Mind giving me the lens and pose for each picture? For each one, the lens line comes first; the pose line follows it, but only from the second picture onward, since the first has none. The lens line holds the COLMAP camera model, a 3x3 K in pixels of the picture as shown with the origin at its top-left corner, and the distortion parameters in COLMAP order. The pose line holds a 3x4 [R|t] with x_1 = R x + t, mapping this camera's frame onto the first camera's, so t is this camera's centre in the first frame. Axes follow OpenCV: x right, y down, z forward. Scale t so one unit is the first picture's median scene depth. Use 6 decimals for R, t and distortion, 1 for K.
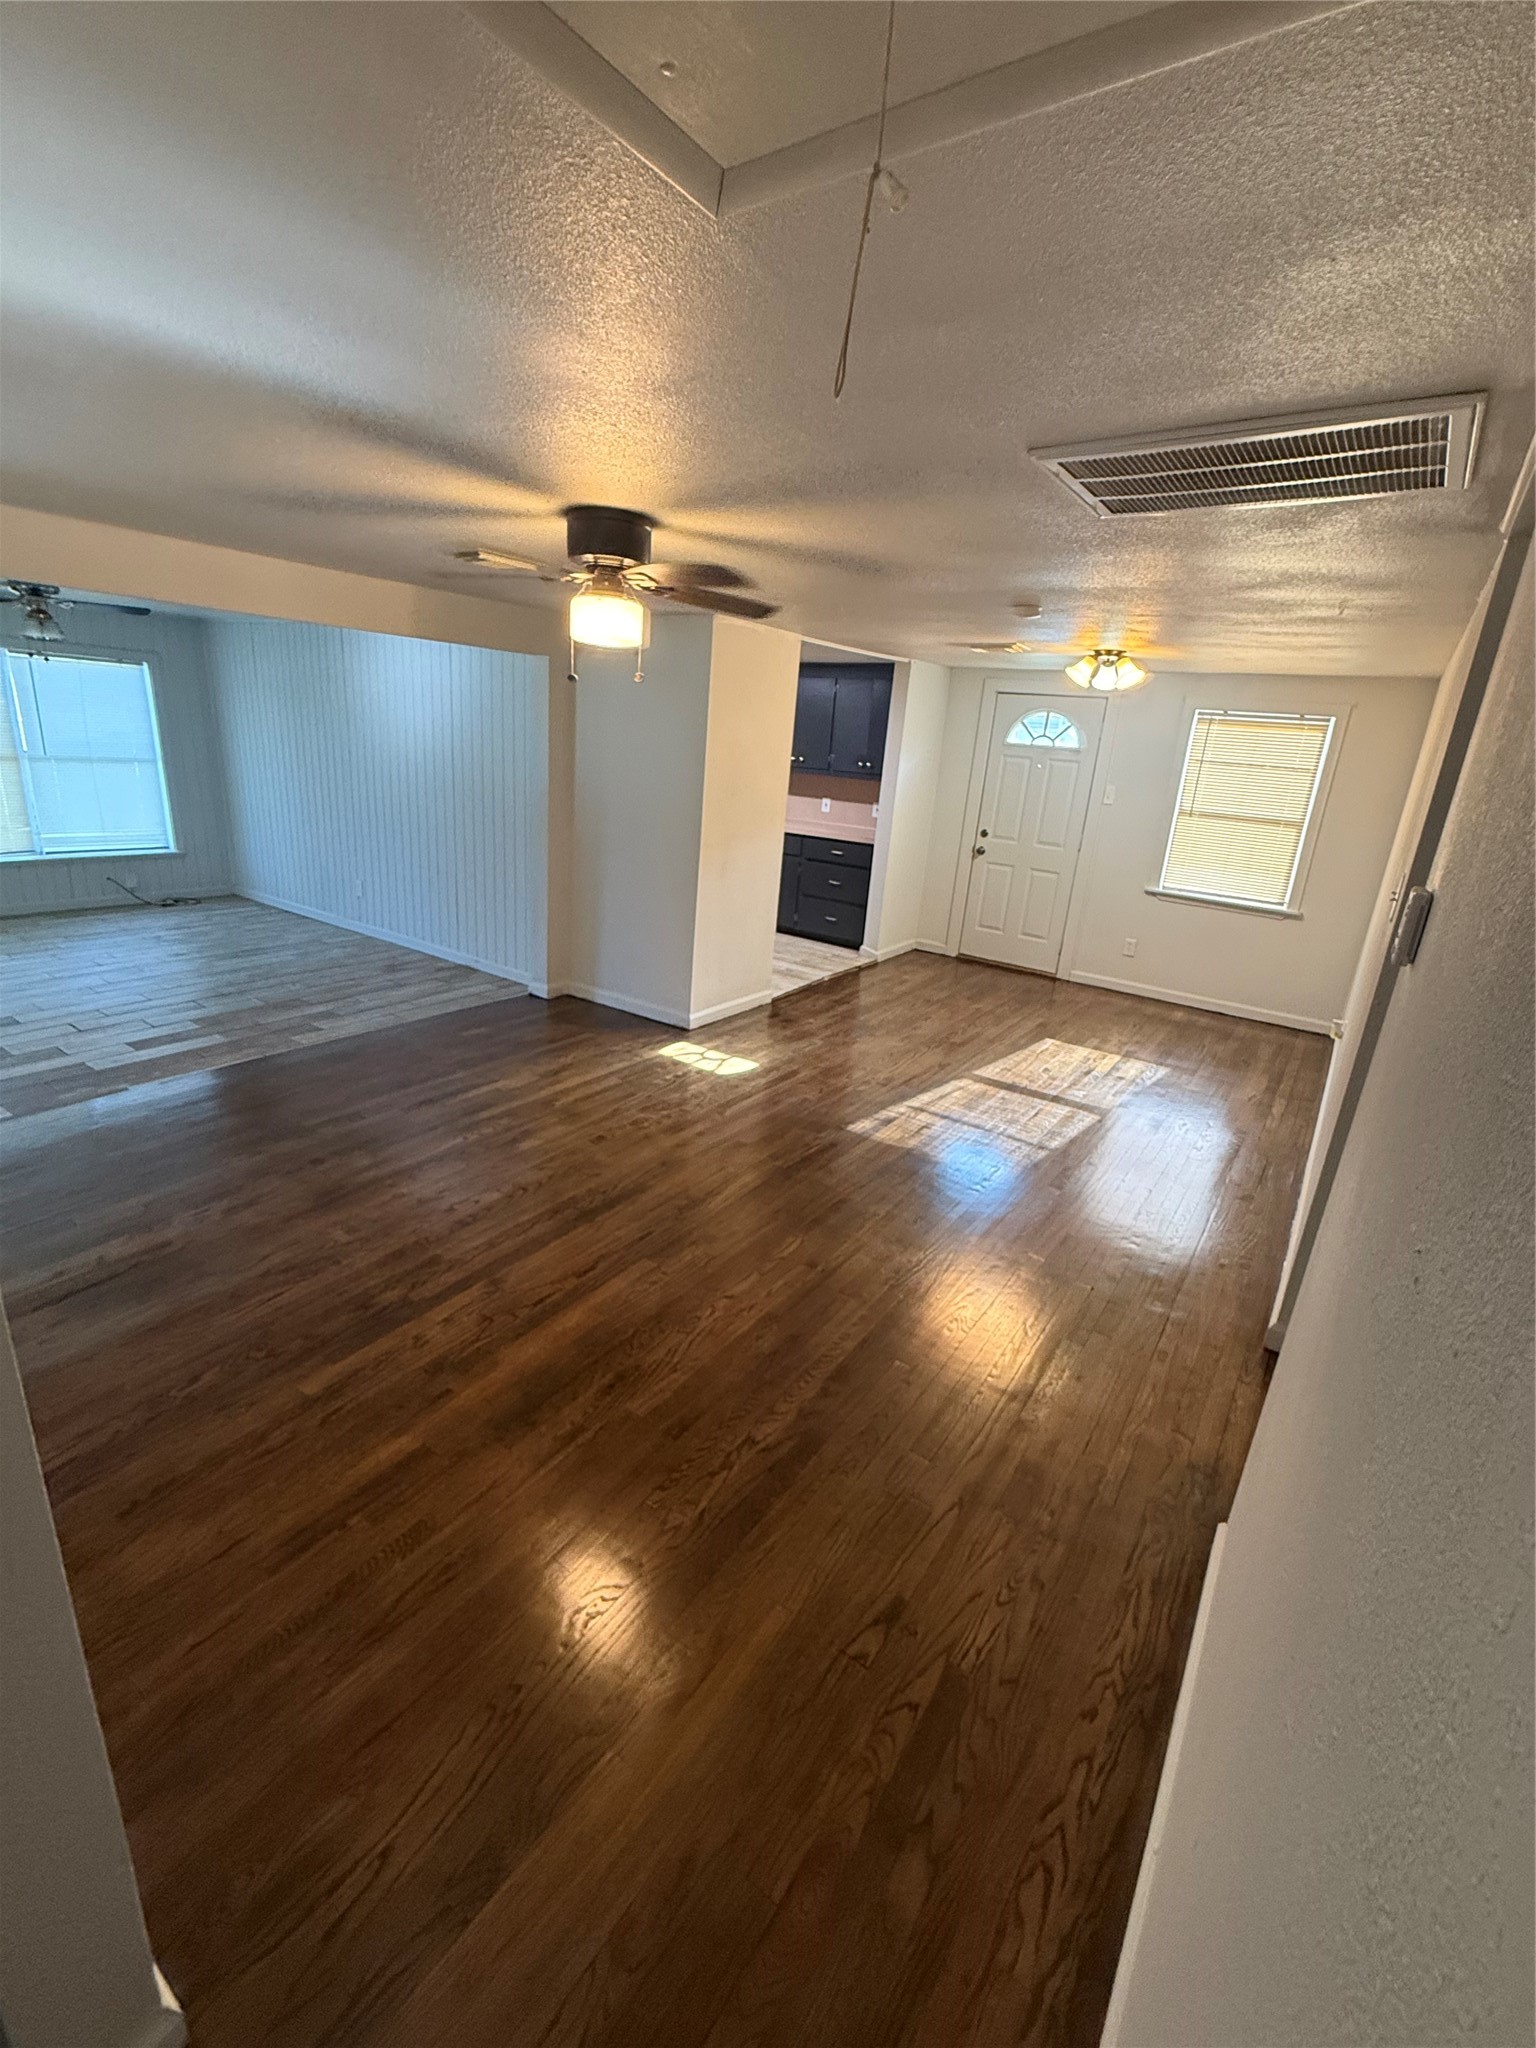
lens RADIAL K [[868.6, 0, 765.2], [0, 868.6, 1018.6], [0, 0, 1]] dist [-0.002231, -0.000198]
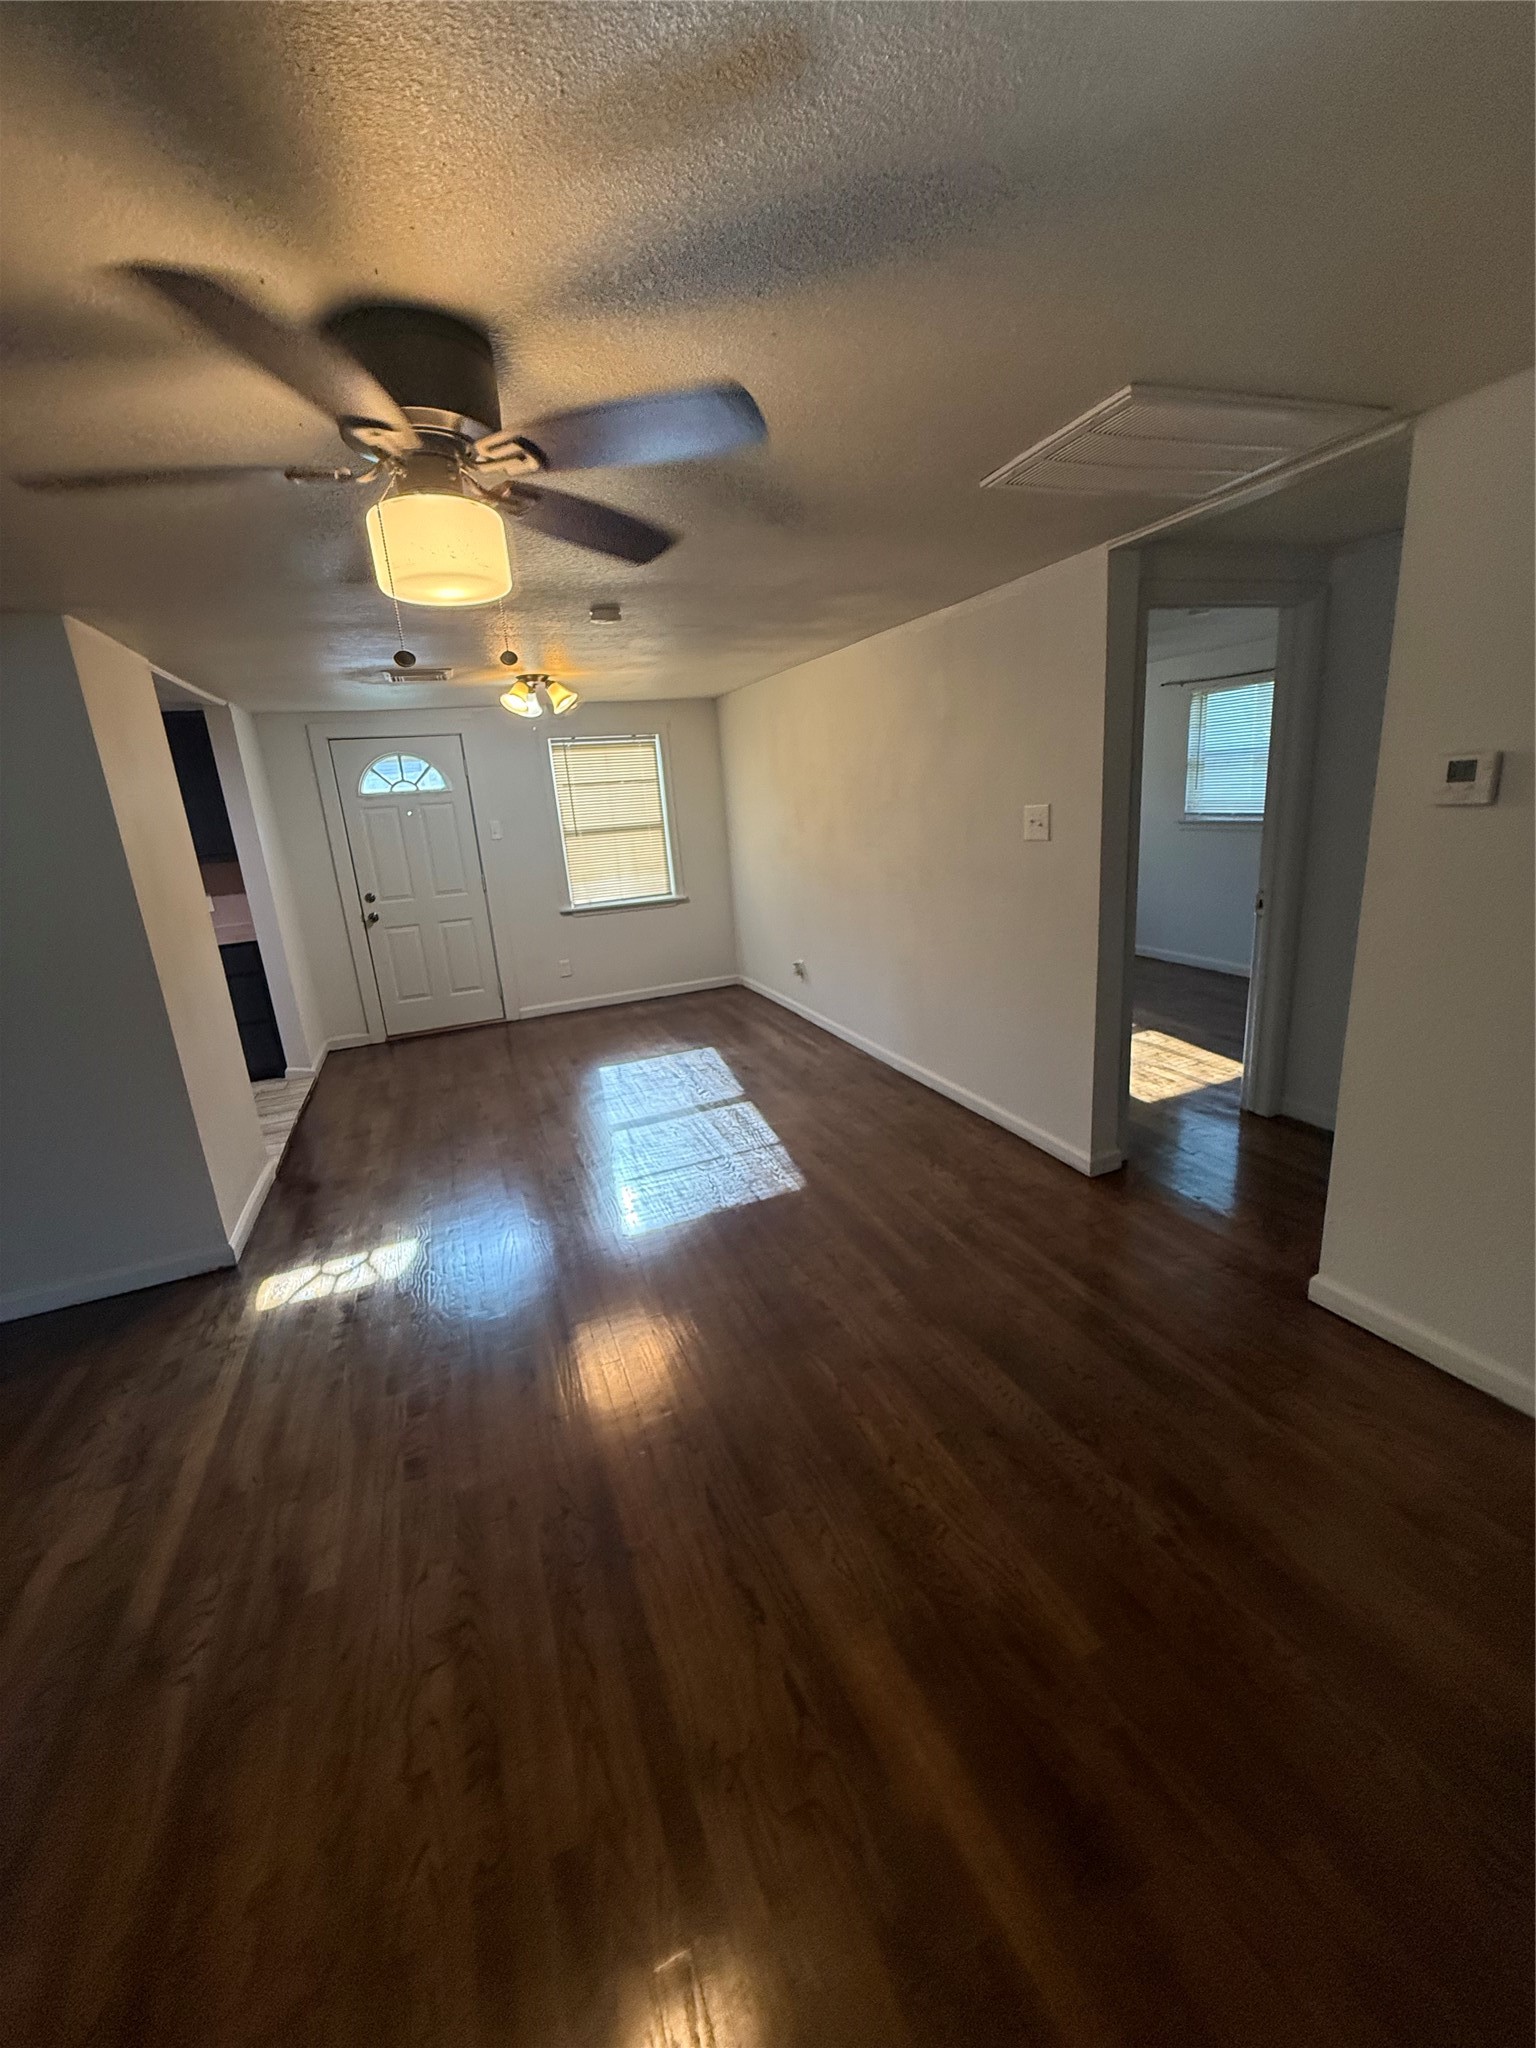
lens RADIAL K [[812.5, 0, 762.6], [0, 812.5, 1017.9], [0, 0, 1]] dist [0.001463, -0.000054]
pose [[0.542661, -0.331024, 0.771973, -0.277332], [0.366776, 0.920202, 0.136759, -0.093635], [-0.755642, 0.208928, 0.620769, 0.295935]]
